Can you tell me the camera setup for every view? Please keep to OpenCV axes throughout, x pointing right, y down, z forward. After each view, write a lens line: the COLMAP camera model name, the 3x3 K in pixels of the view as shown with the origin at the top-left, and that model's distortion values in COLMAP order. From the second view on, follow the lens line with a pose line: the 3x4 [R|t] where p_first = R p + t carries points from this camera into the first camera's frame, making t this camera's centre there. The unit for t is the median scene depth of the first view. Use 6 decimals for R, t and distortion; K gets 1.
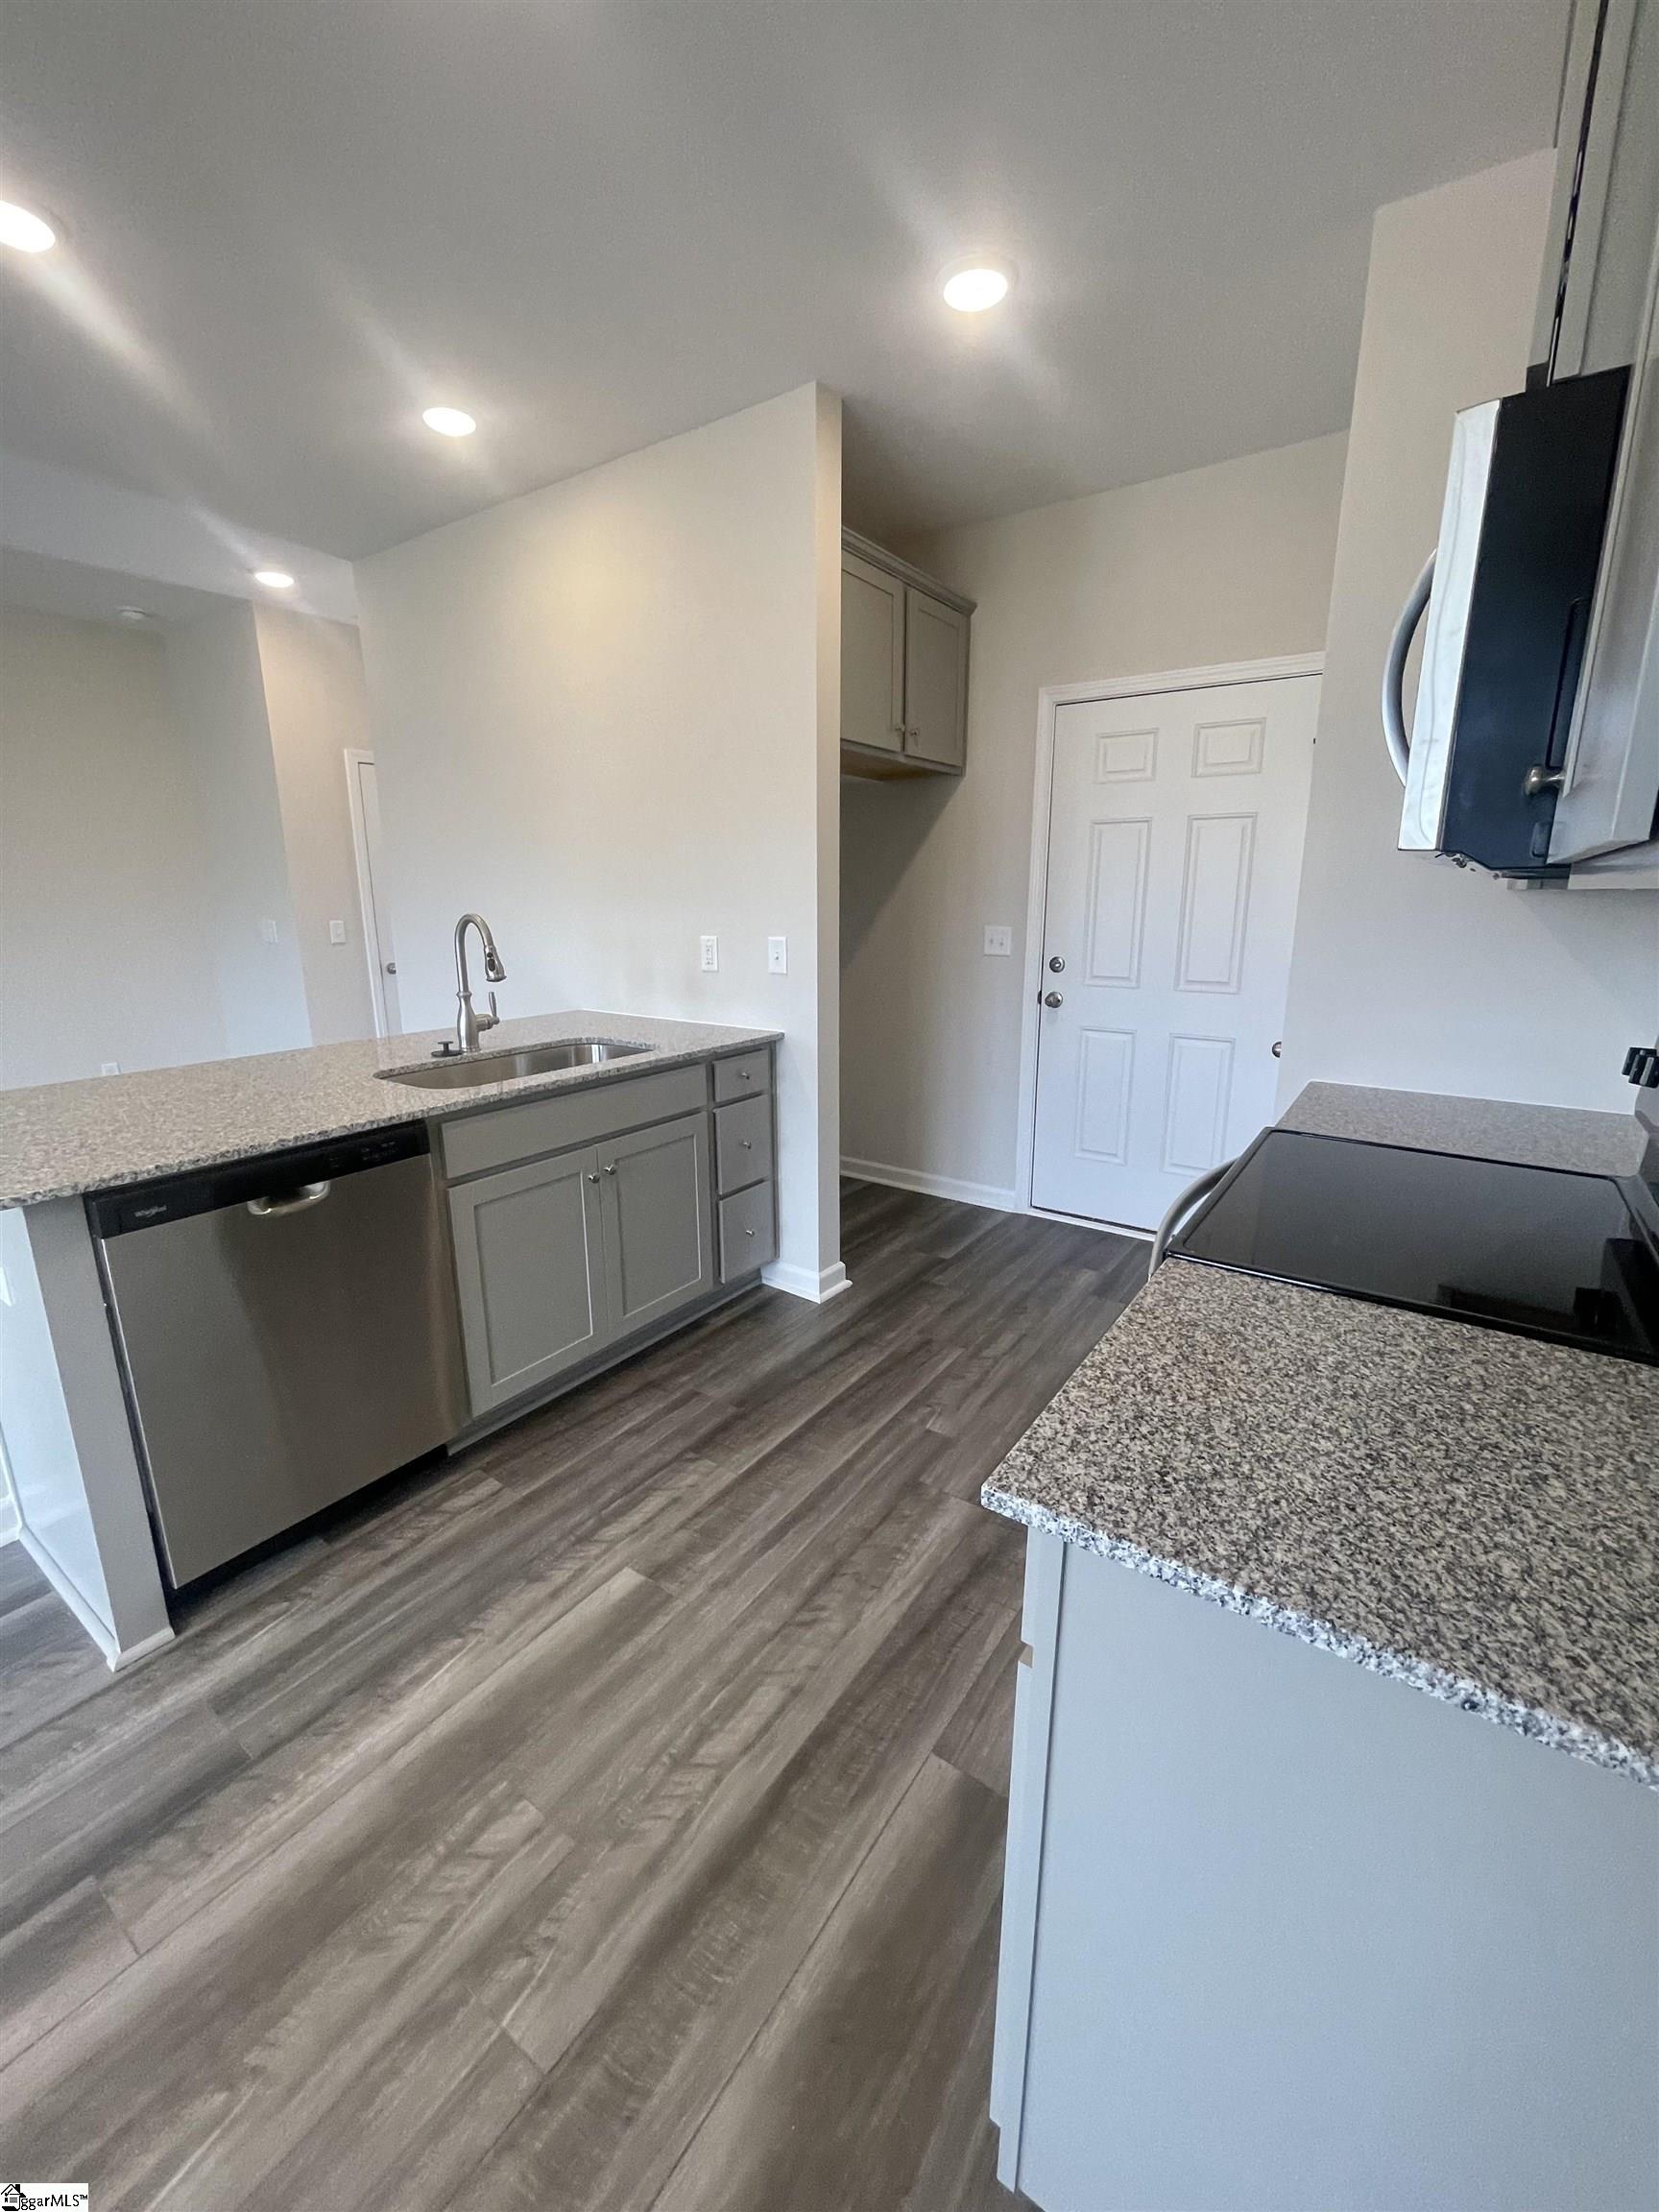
lens RADIAL K [[893.5, 0, 829.5], [0, 893.5, 1106.0], [0, 0, 1]] dist [-0.002726, -0.000290]
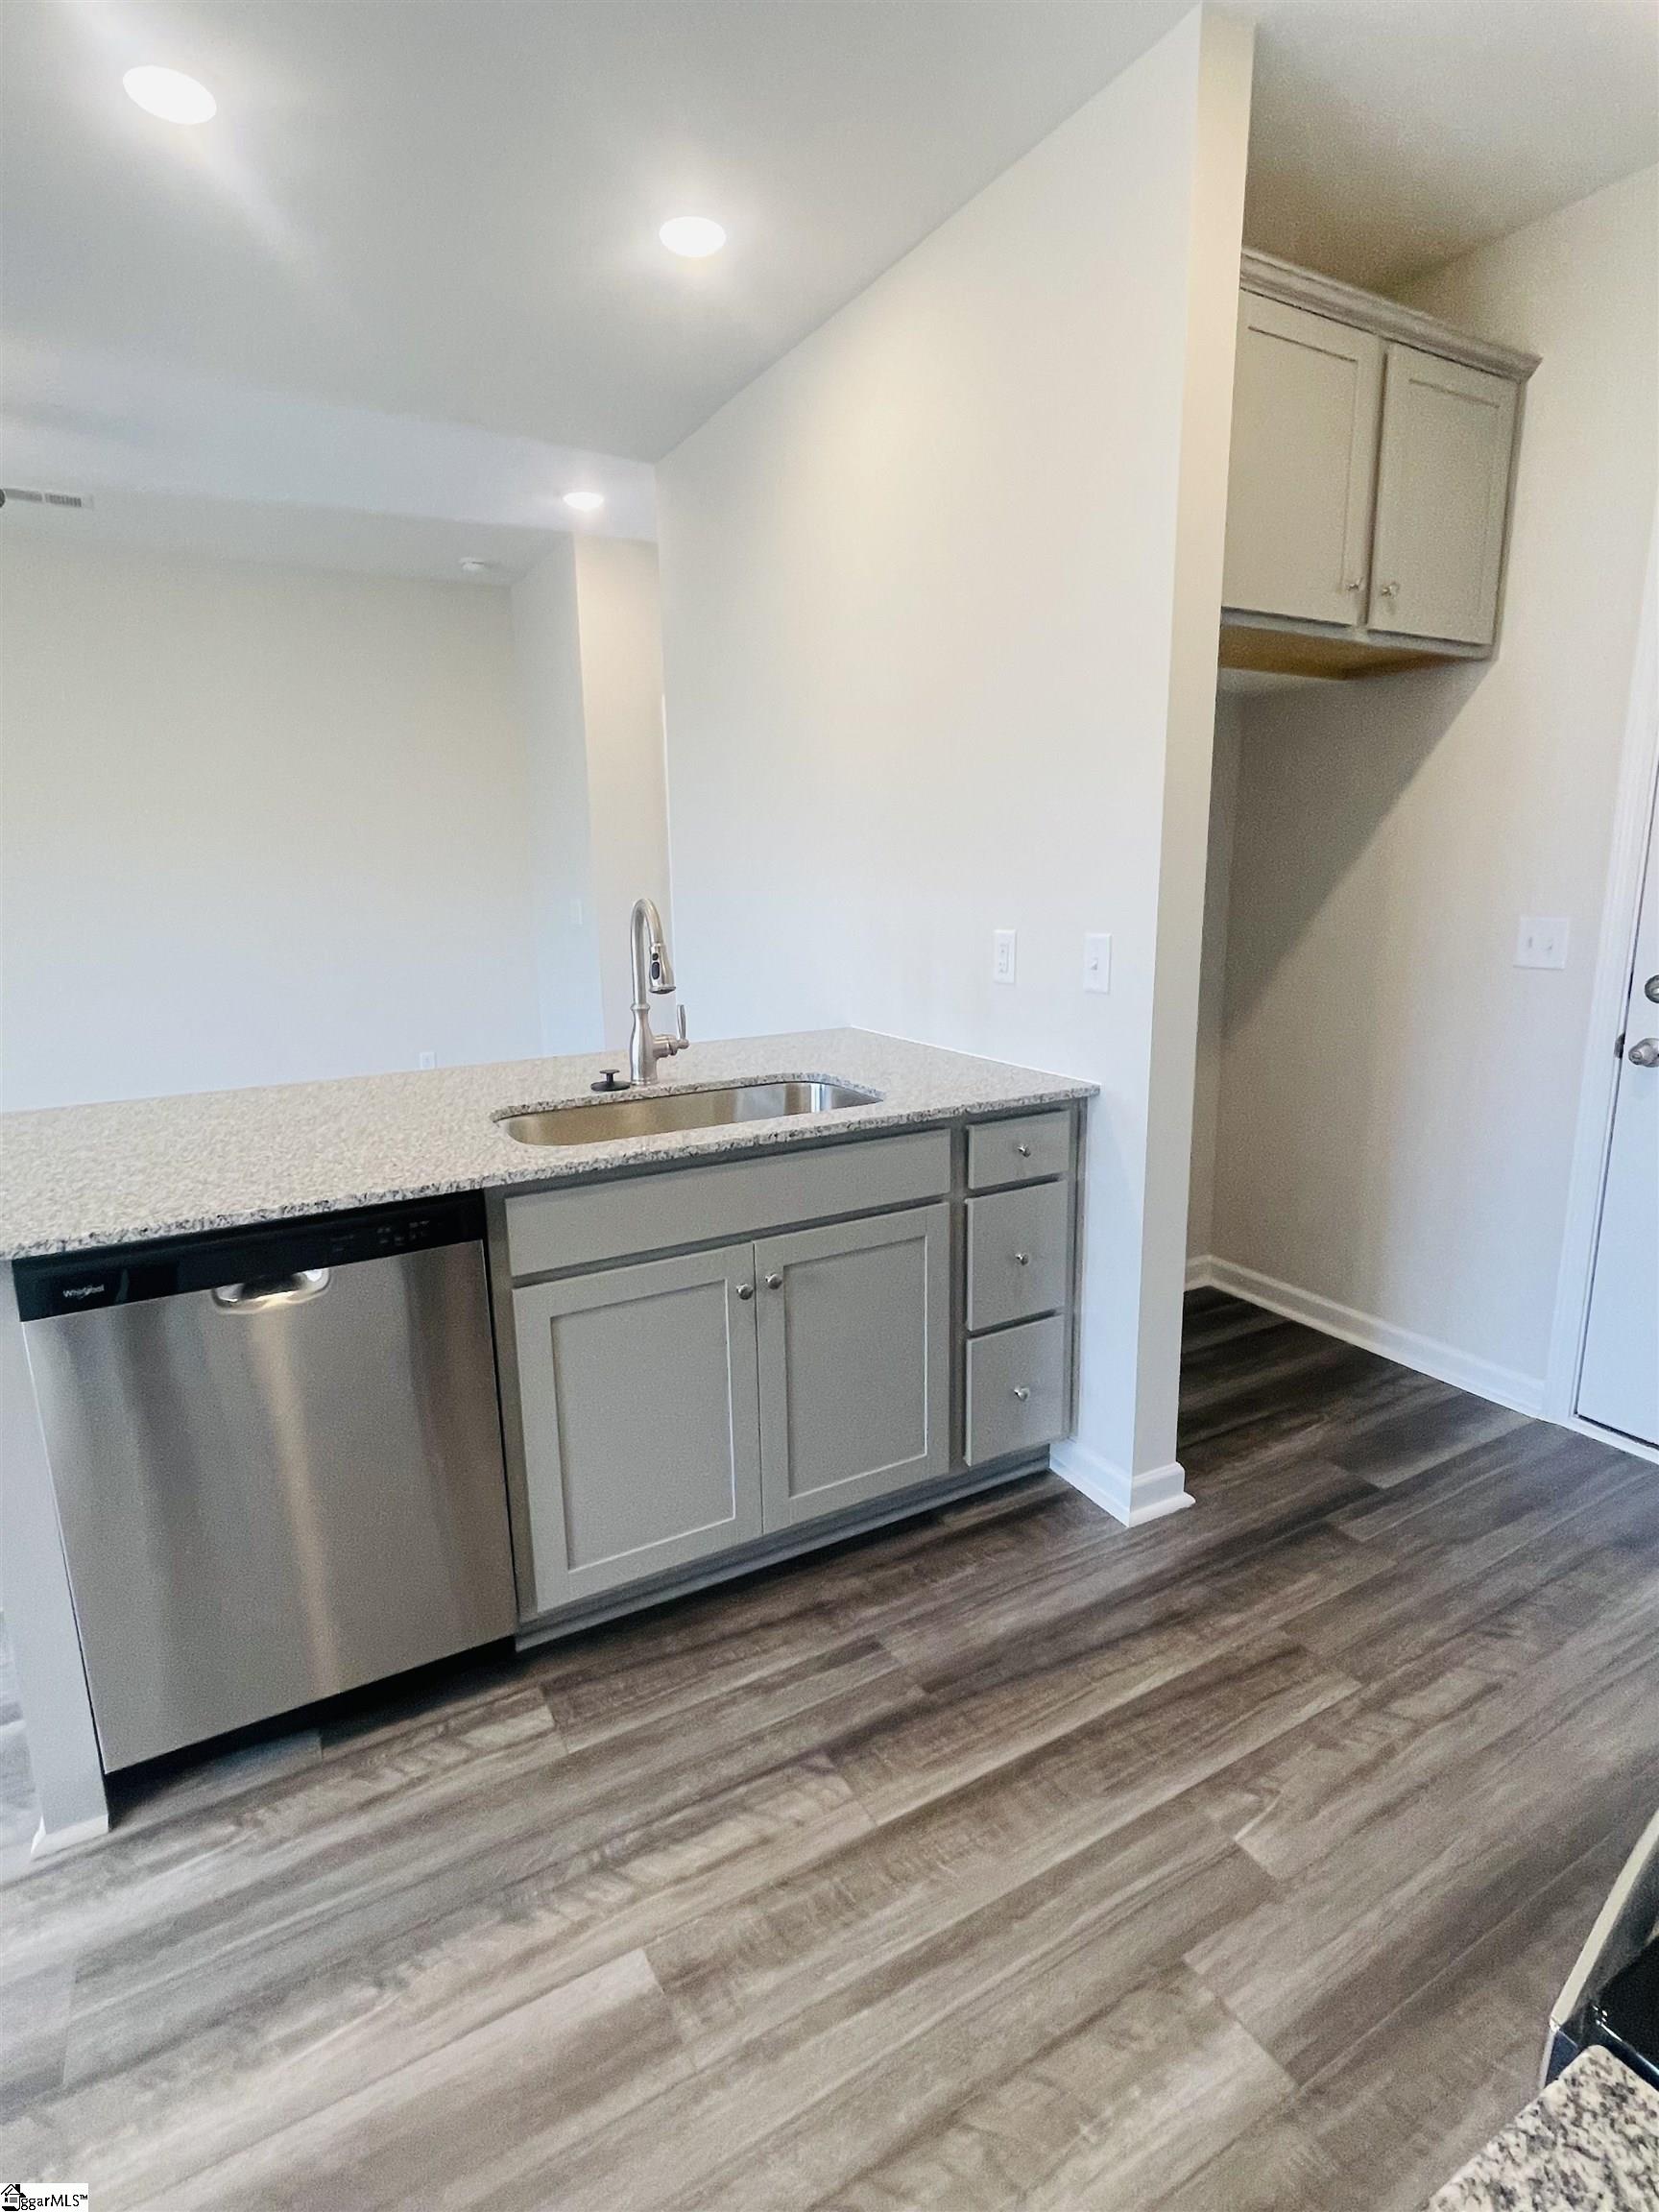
lens RADIAL K [[1124.3, 0, 829.8], [0, 1124.3, 1098.9], [0, 0, 1]] dist [-0.016943, 0.013717]
pose [[0.901591, 0.078294, -0.425444, 0.129049], [-0.088949, 0.996023, -0.005201, -0.059377], [0.423345, 0.042532, 0.904970, 0.236769]]
